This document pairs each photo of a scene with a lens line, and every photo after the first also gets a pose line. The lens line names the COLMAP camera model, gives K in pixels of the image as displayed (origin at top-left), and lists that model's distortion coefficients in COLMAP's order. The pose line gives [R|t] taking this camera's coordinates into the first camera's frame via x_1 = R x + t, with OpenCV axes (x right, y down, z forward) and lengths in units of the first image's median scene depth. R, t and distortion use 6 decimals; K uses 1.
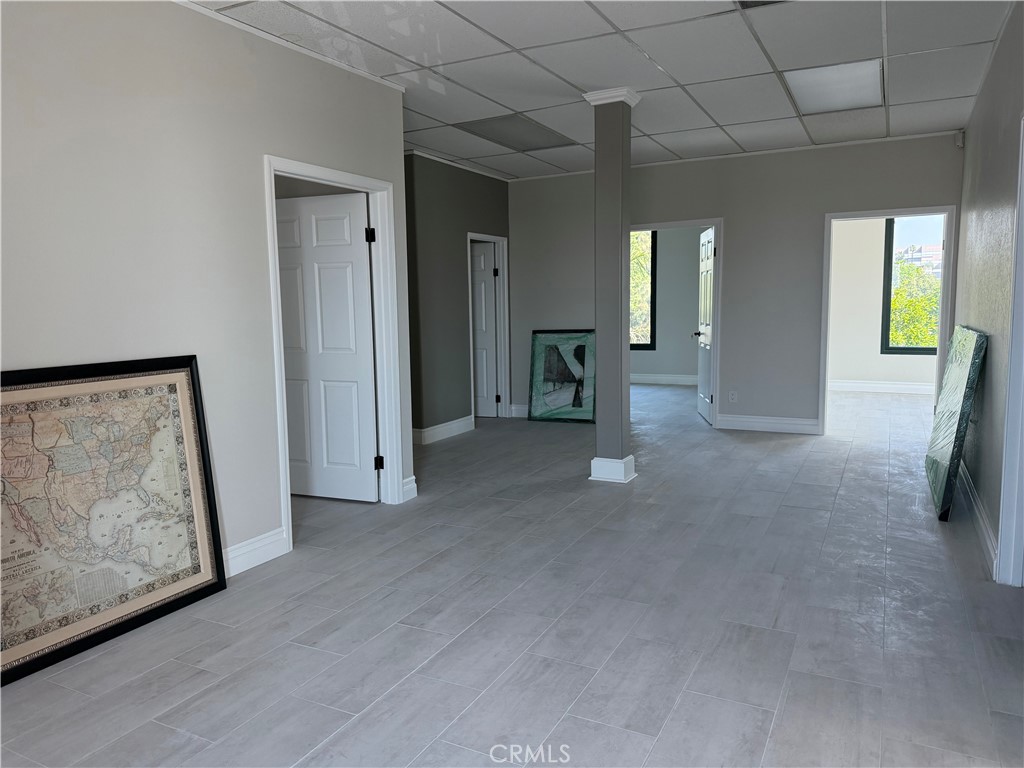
lens RADIAL K [[714.4, 0, 517.3], [0, 714.4, 386.3], [0, 0, 1]] dist [0.060167, -0.080234]
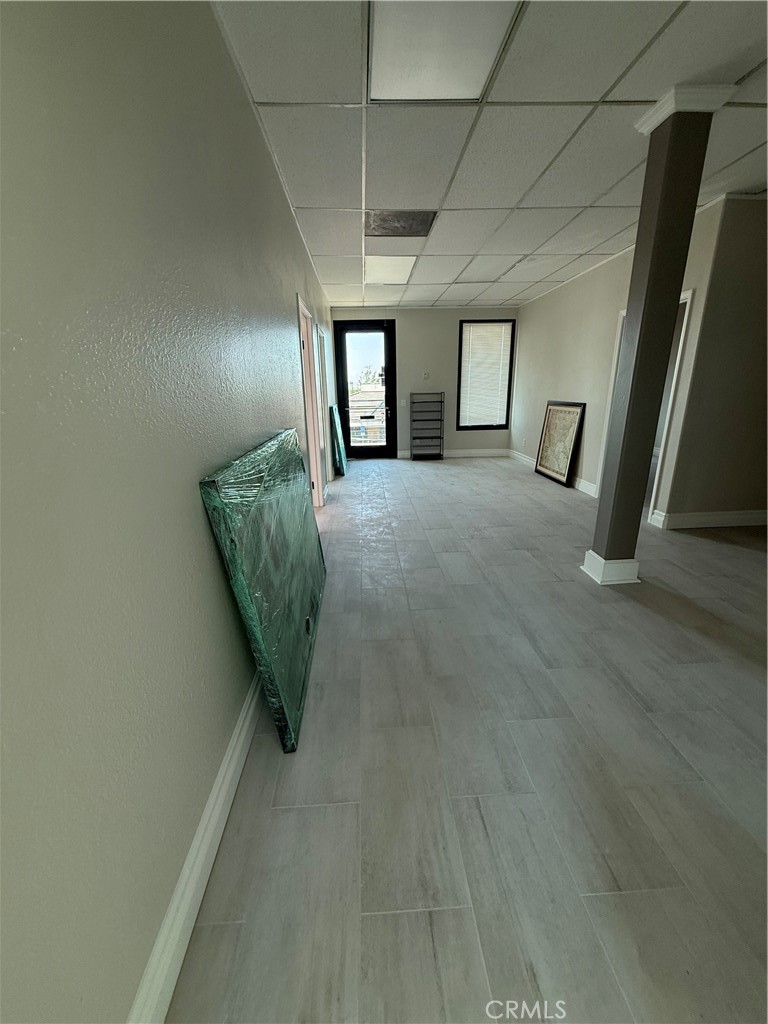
lens RADIAL K [[406.7, 0, 384.0], [0, 406.7, 512.0], [0, 0, 1]] dist [0.000846, -0.000077]
pose [[-0.862737, 0.181801, -0.471840, 0.827980], [-0.023752, 0.917530, 0.396956, -0.210490], [0.505095, 0.353676, -0.787269, 1.606111]]
